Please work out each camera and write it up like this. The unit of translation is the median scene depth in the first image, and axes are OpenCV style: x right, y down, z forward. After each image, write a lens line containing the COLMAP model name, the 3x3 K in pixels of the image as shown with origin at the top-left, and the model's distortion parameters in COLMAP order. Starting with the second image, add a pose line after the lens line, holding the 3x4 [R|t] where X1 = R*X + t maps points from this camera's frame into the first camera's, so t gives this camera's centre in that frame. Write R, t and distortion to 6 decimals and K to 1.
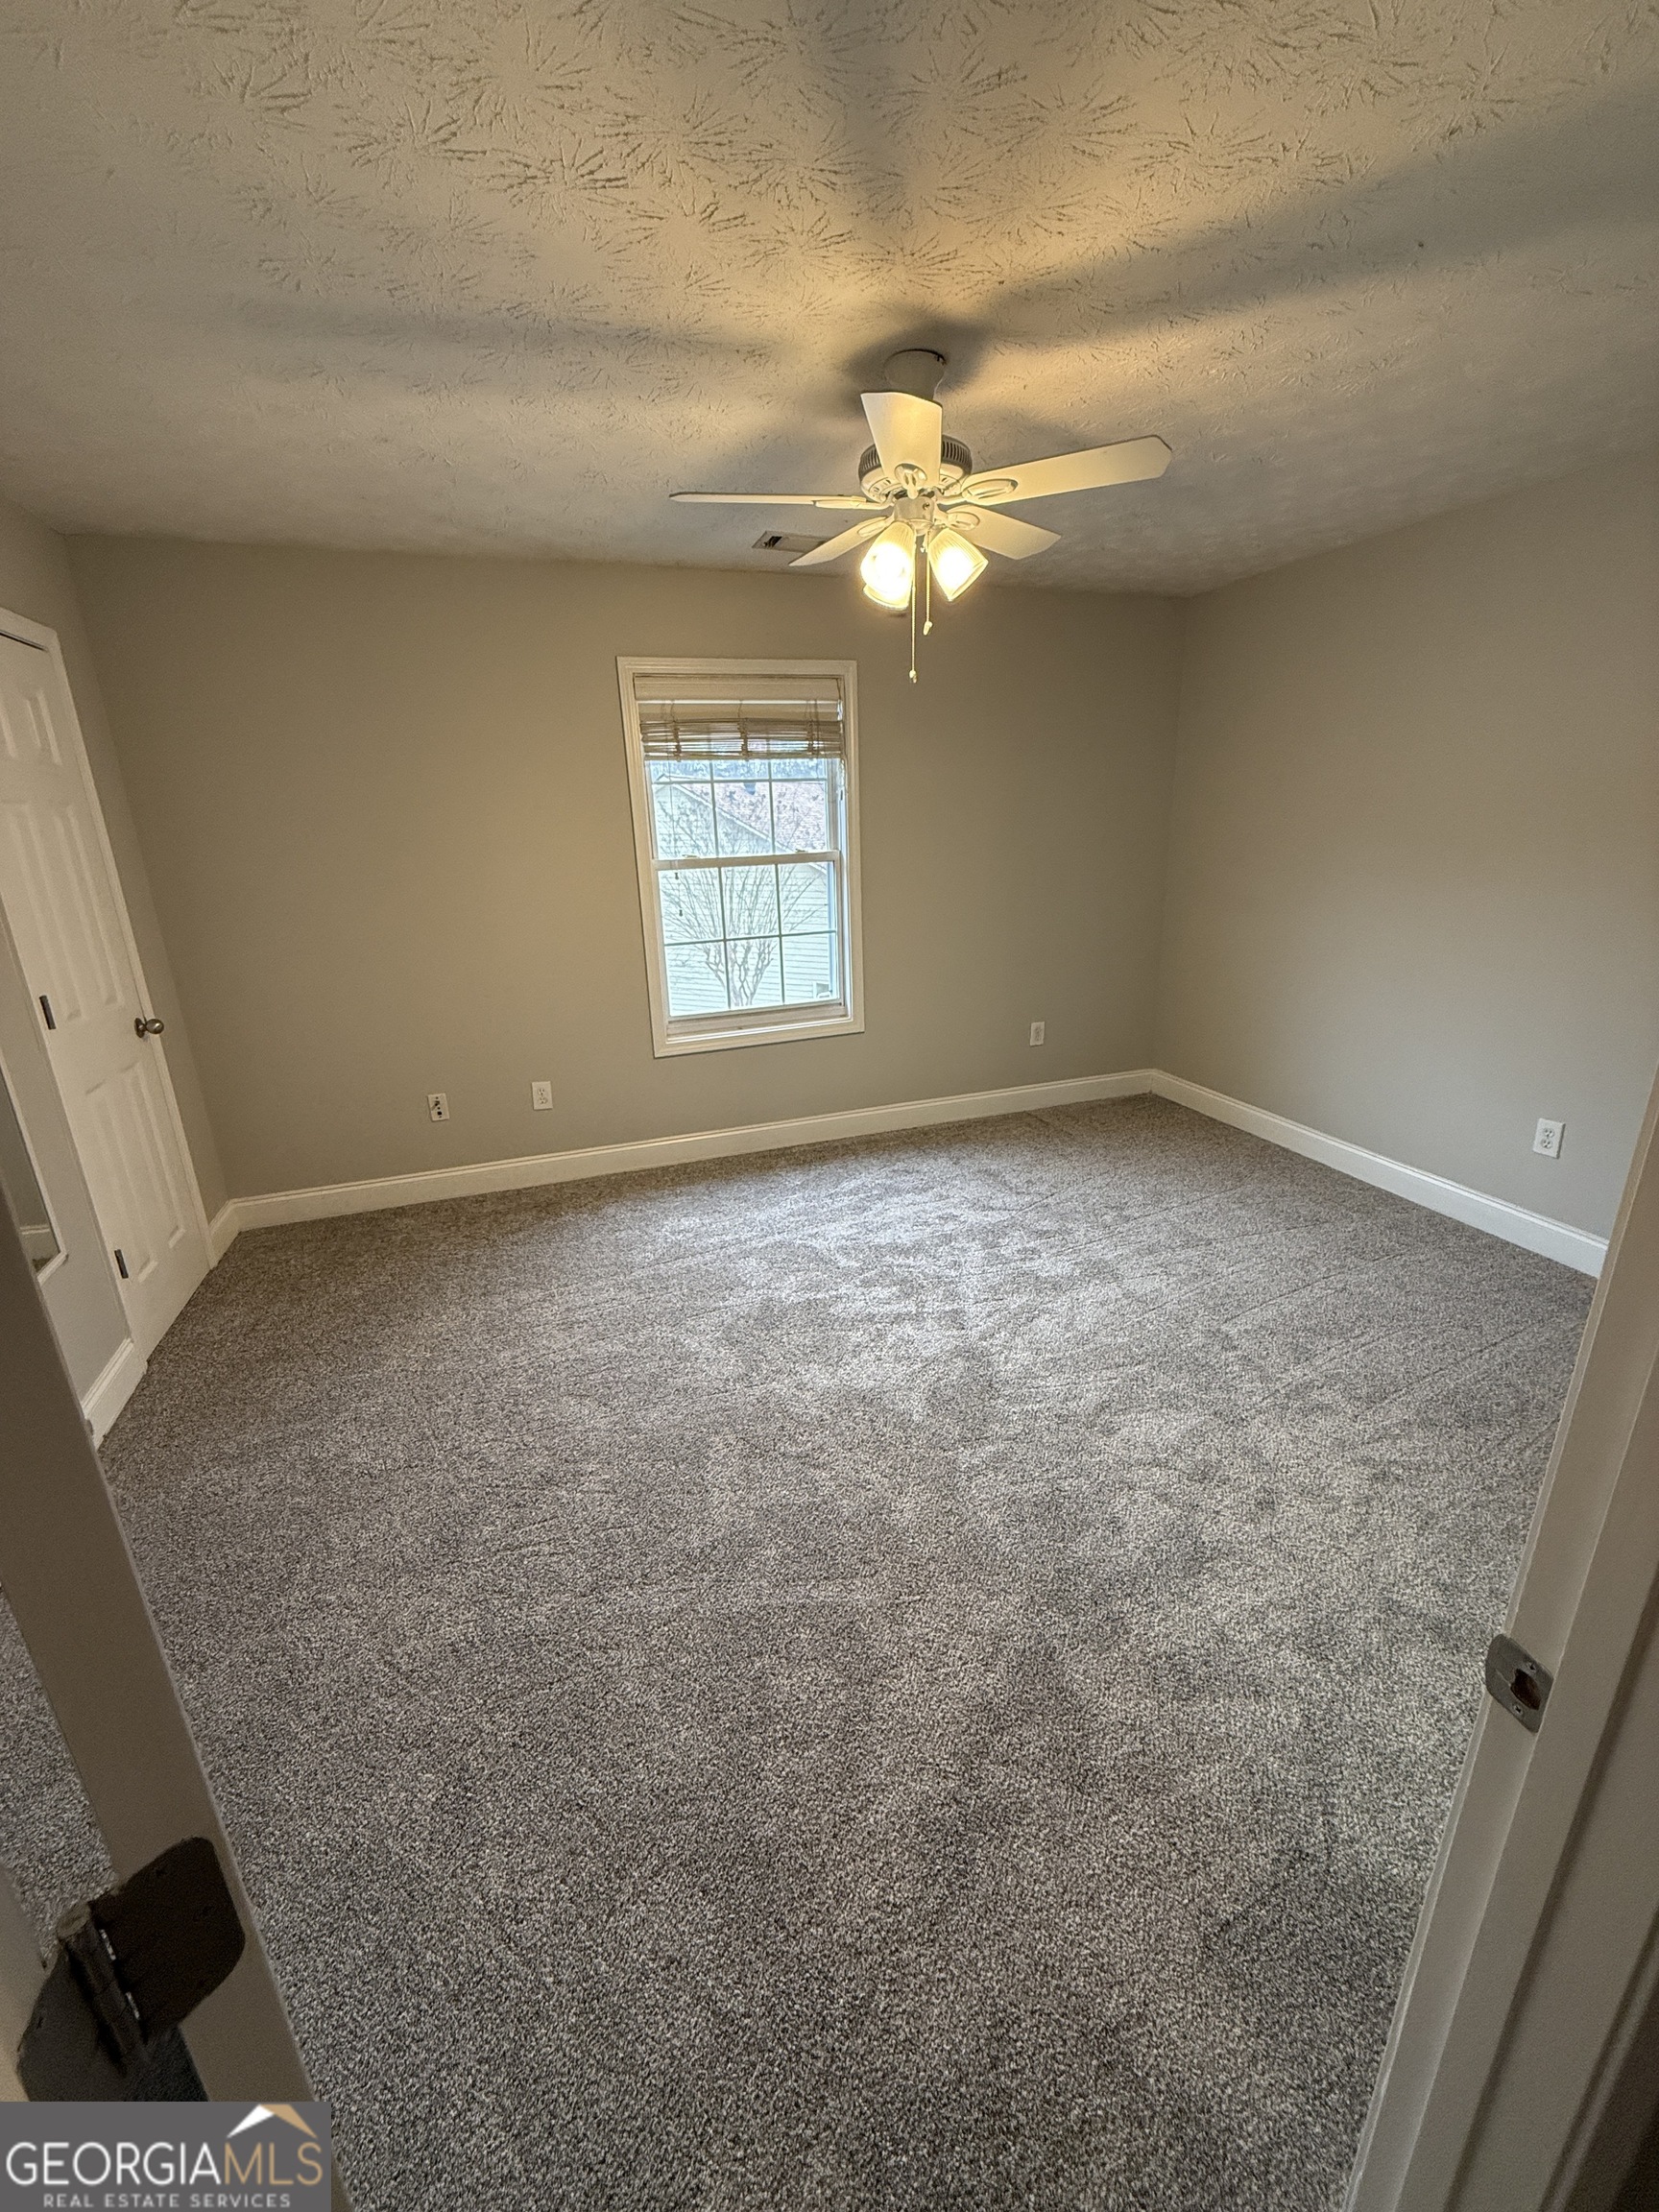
lens RADIAL K [[880.0, 0, 819.1], [0, 880.0, 1091.2], [0, 0, 1]] dist [-0.001018, 0.000776]
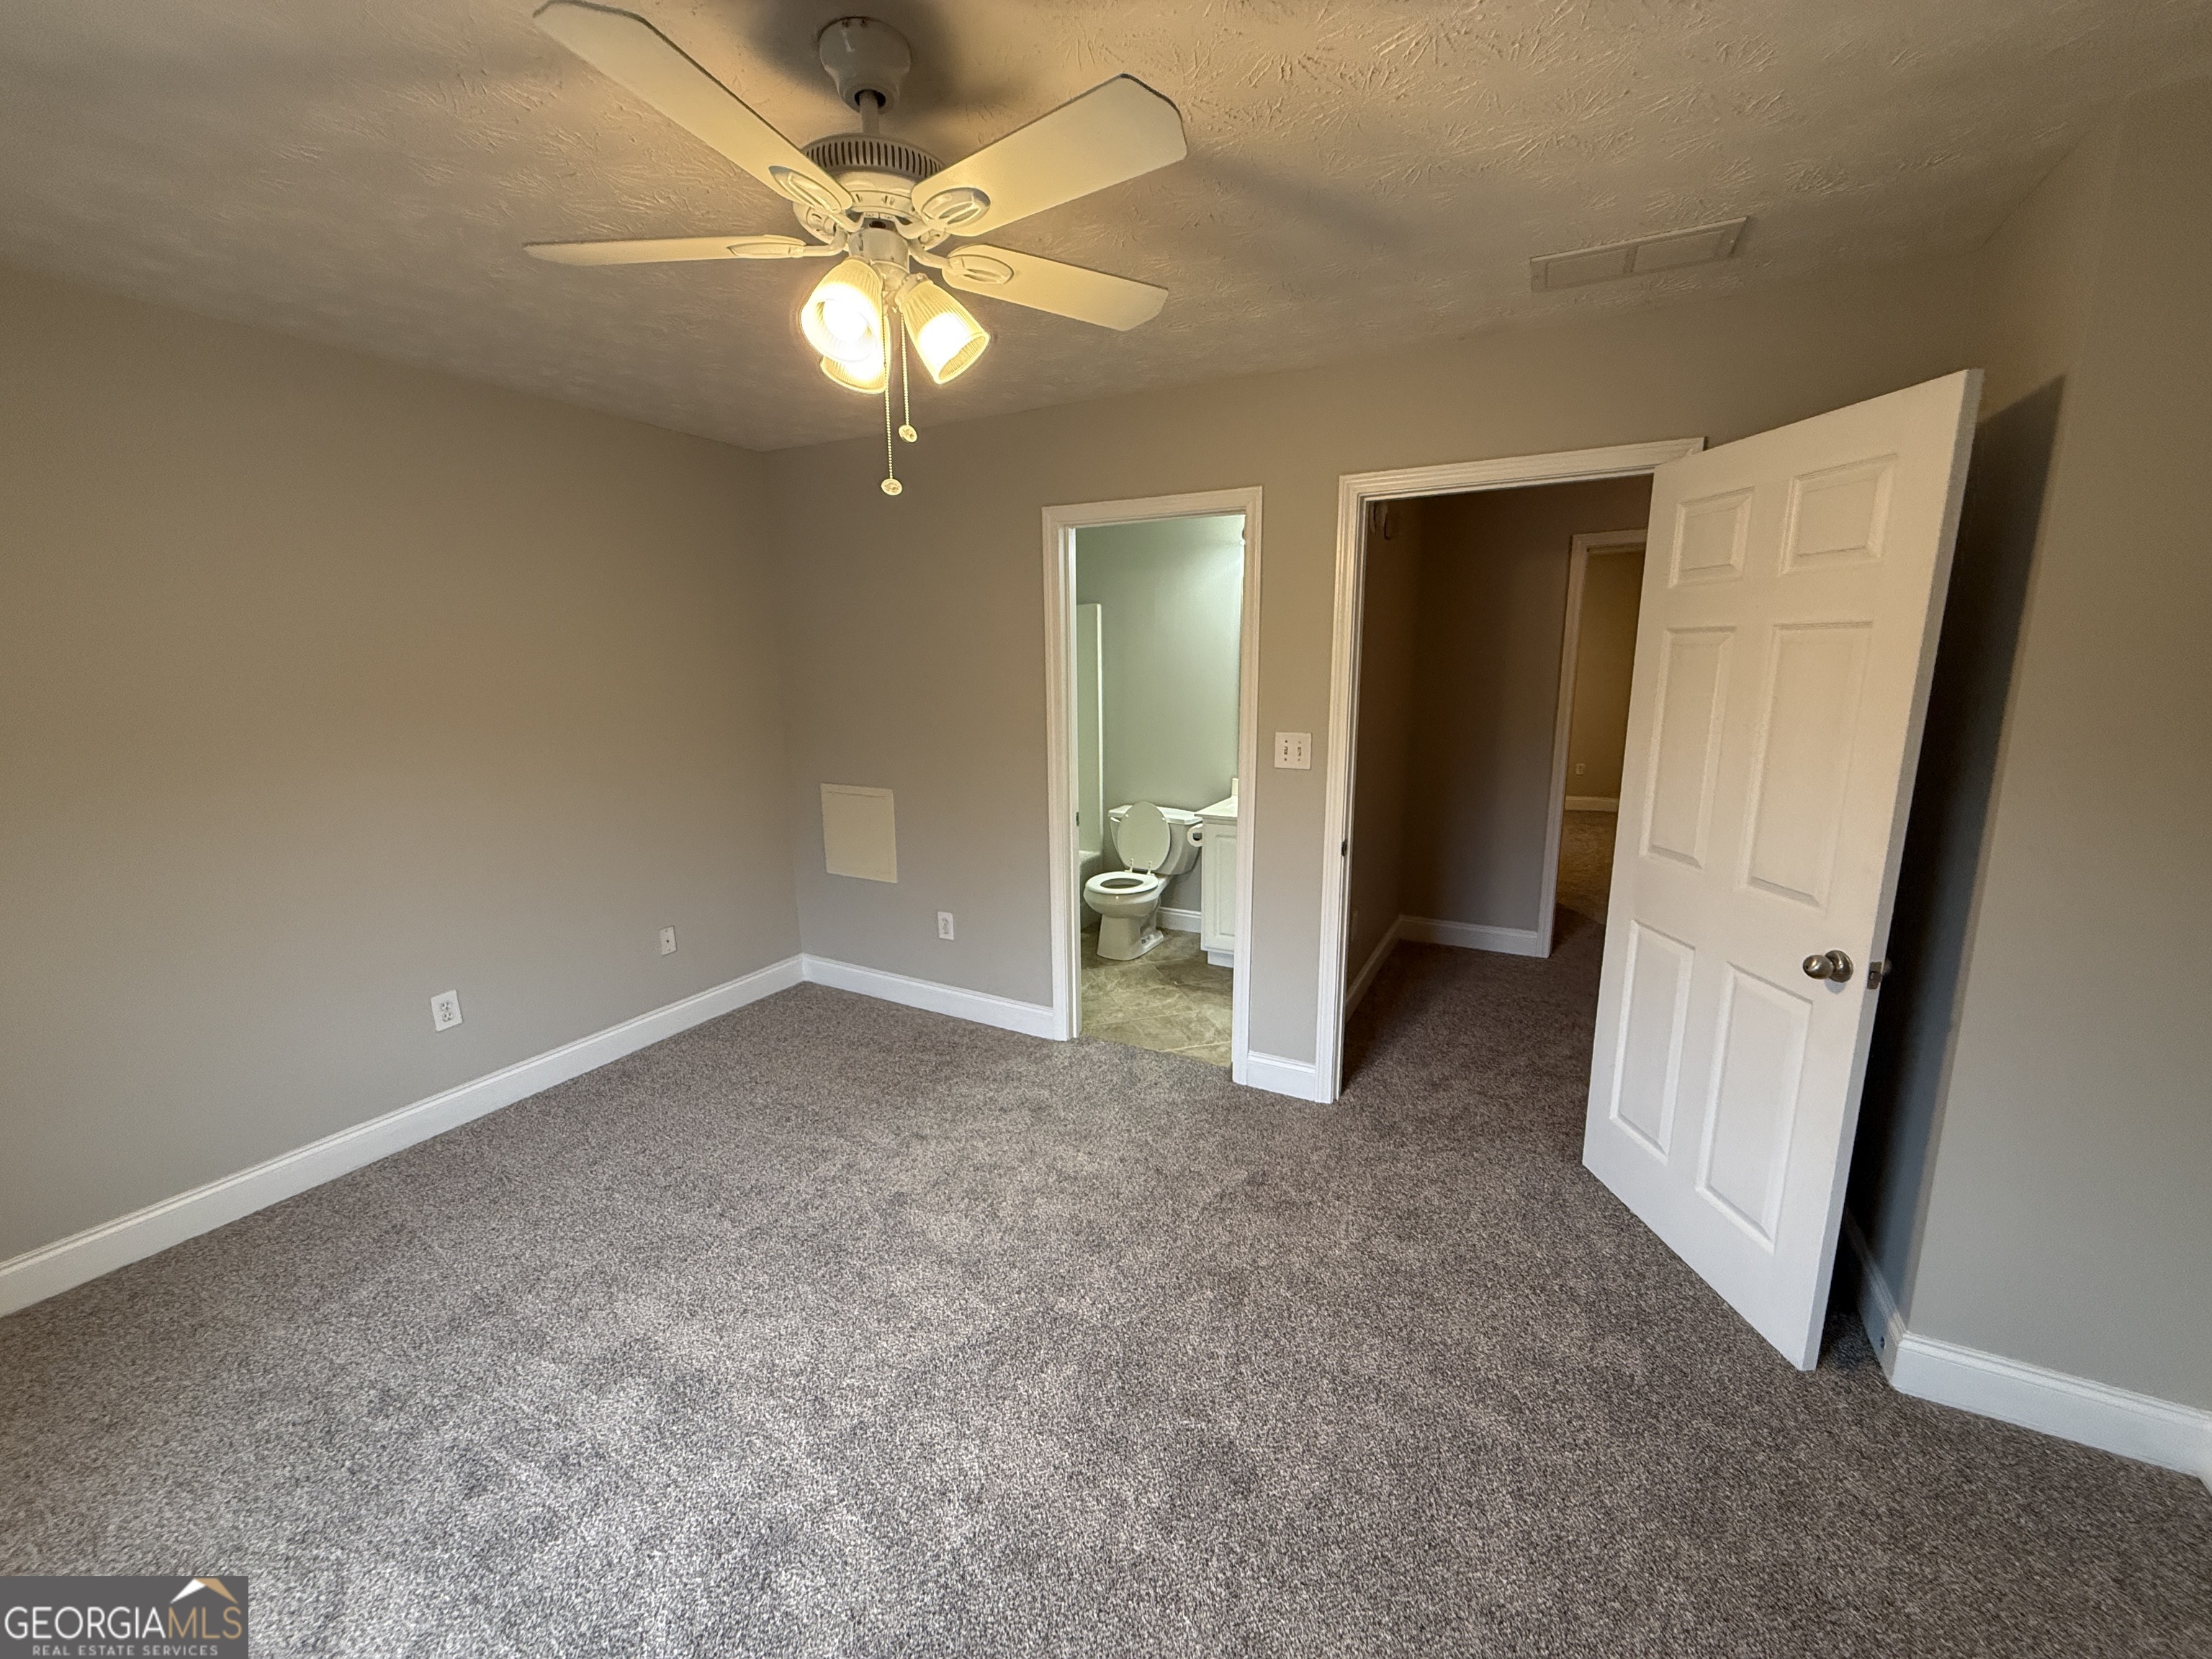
lens RADIAL K [[880.0, 0, 1105.3], [0, 880.0, 820.4], [0, 0, 1]] dist [-0.001018, 0.000776]
pose [[-0.674537, -0.104575, 0.730796, -0.582467], [0.251429, 0.898192, 0.360602, -0.488198], [-0.694106, 0.426984, -0.579571, 1.528725]]
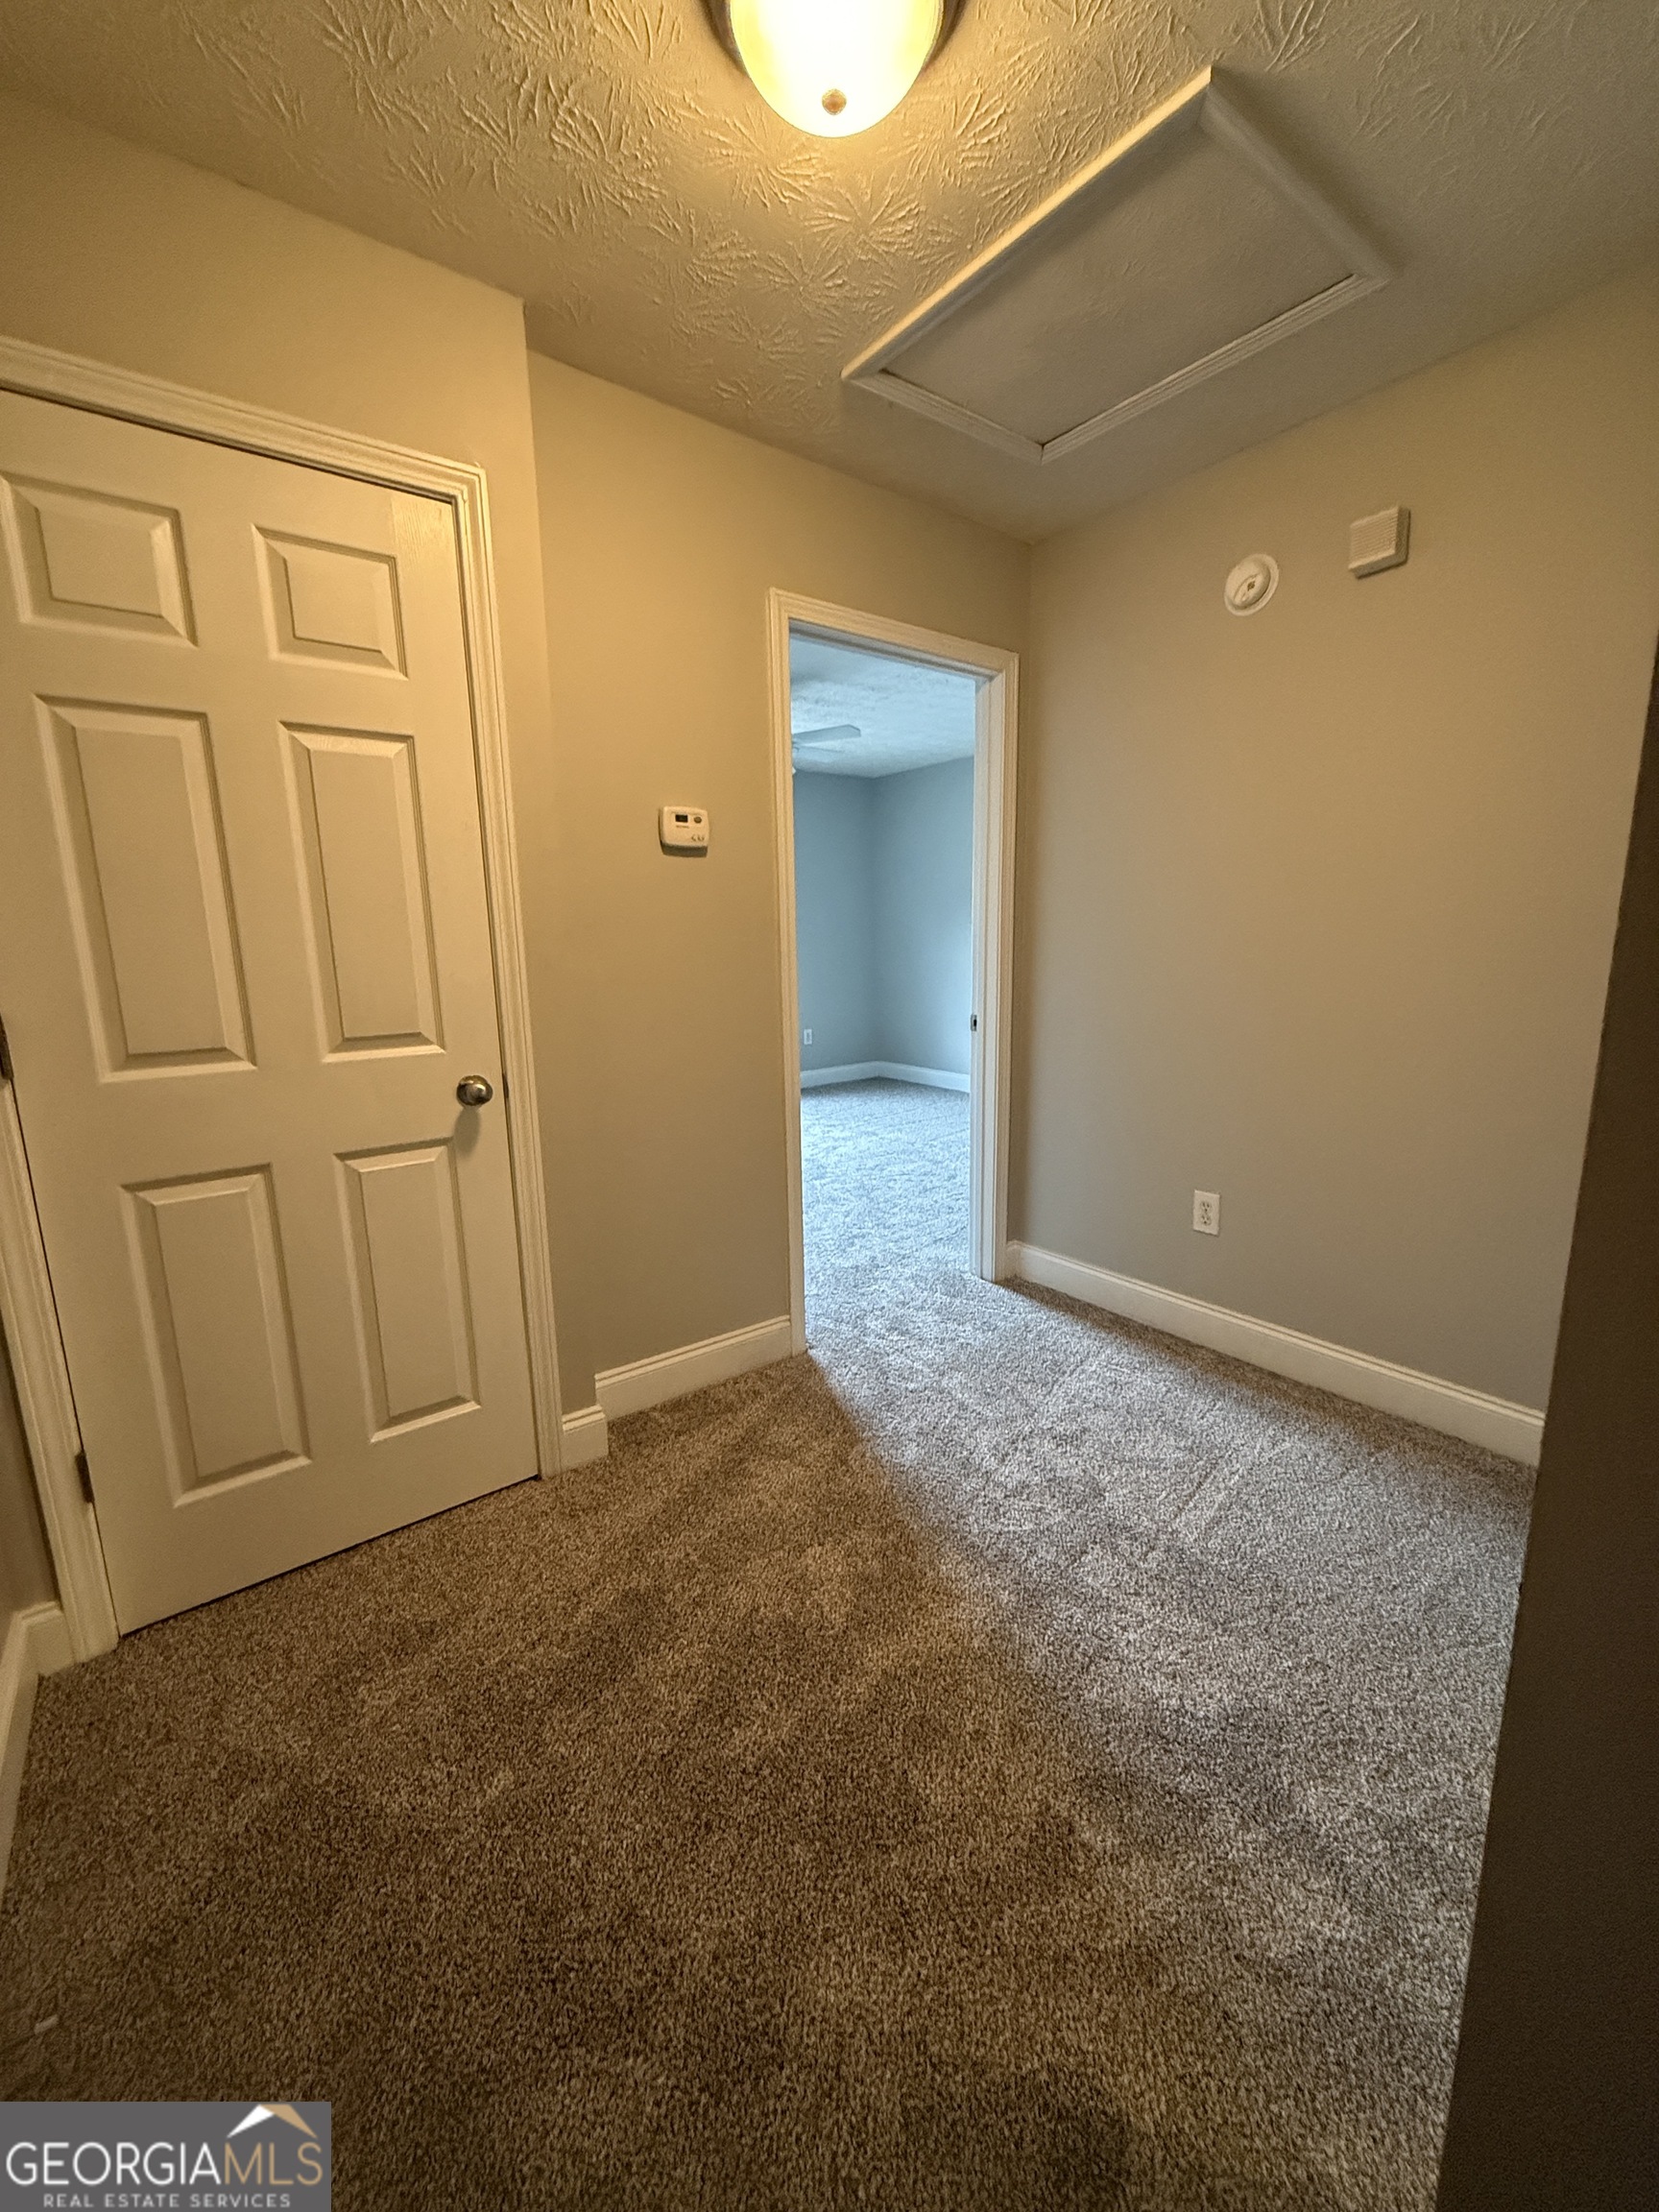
lens RADIAL K [[880.0, 0, 819.1], [0, 880.0, 1091.2], [0, 0, 1]] dist [-0.001018, 0.000776]
pose [[0.950257, -0.046752, 0.307937, -0.508958], [0.087672, 0.988845, -0.120416, 0.512519], [-0.298872, 0.141424, 0.943756, -1.079808]]
